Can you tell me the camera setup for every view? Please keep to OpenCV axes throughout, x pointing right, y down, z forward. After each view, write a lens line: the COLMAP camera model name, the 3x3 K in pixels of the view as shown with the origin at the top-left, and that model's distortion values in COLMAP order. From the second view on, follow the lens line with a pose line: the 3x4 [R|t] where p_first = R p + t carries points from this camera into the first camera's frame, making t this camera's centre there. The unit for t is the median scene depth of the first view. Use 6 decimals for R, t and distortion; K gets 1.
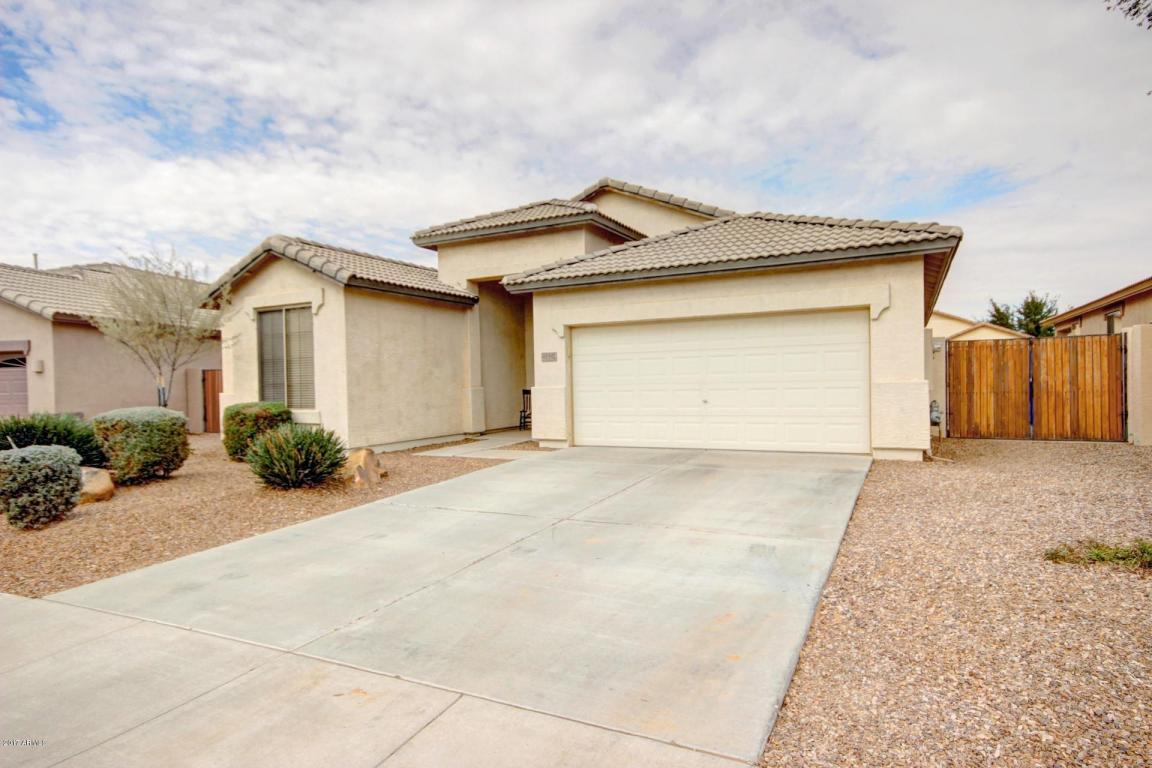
lens RADIAL K [[676.6, 0, 576.0], [0, 676.6, 384.0], [0, 0, 1]] dist [0.050856, 0.000958]
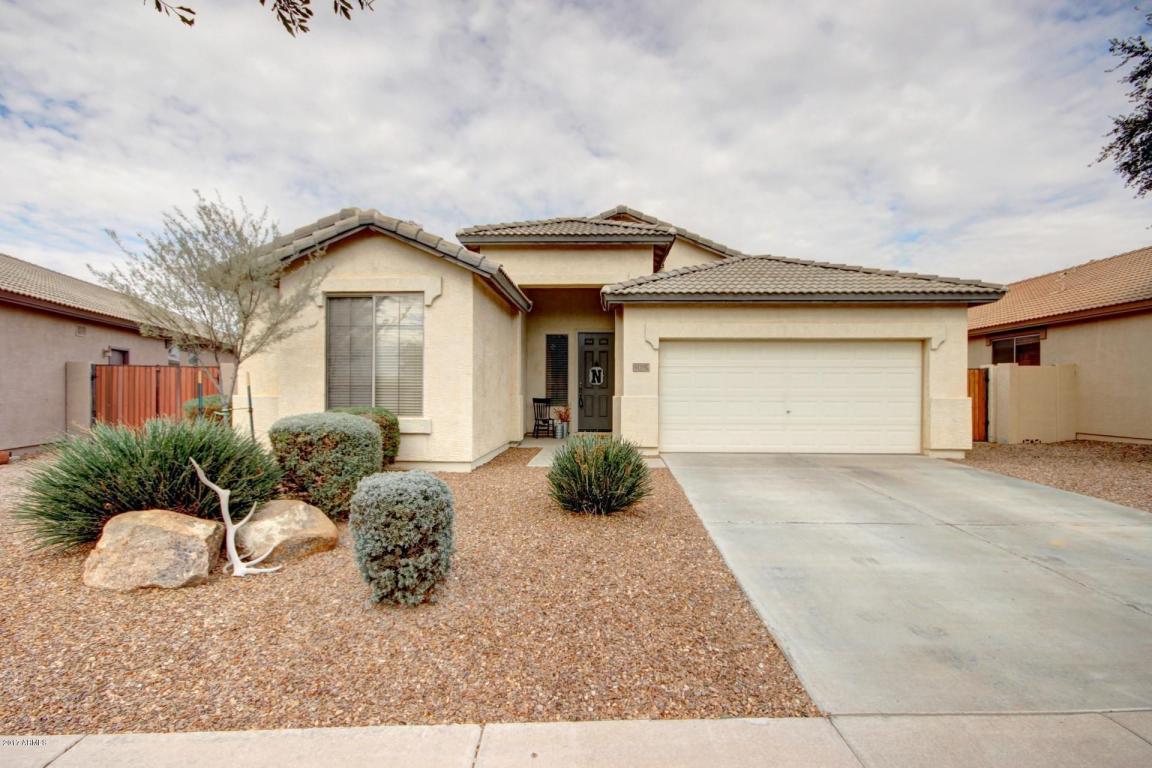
lens RADIAL K [[554.7, 0, 577.9], [0, 554.7, 395.3], [0, 0, 1]] dist [0.026156, -0.020106]
pose [[0.899103, 0.022607, 0.437152, -0.497052], [-0.021640, 0.999740, -0.007192, 0.010985], [-0.437201, -0.002993, 0.899359, 0.276565]]
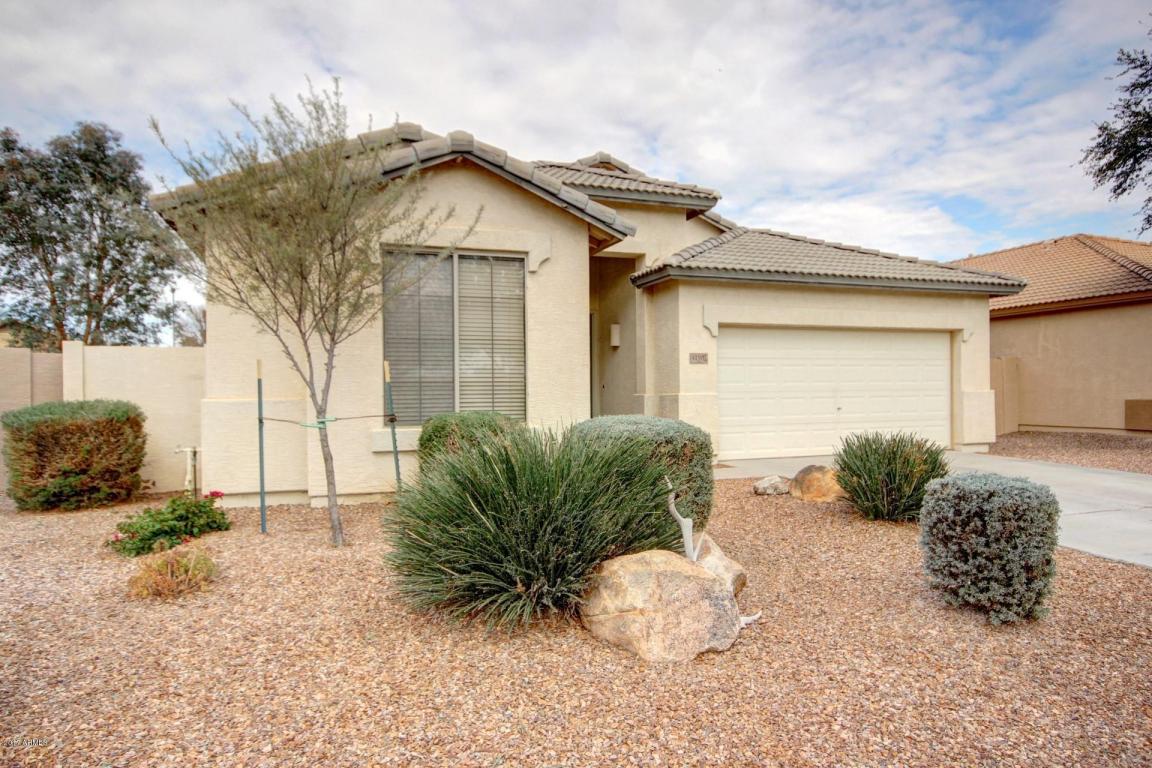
lens RADIAL K [[699.1, 0, 576.0], [0, 699.1, 384.0], [0, 0, 1]] dist [0.018040, 0.000426]
pose [[0.677779, 0.017945, 0.735046, -0.785664], [-0.004537, 0.999785, -0.020224, 0.010495], [-0.735251, 0.010373, 0.677715, 0.518930]]
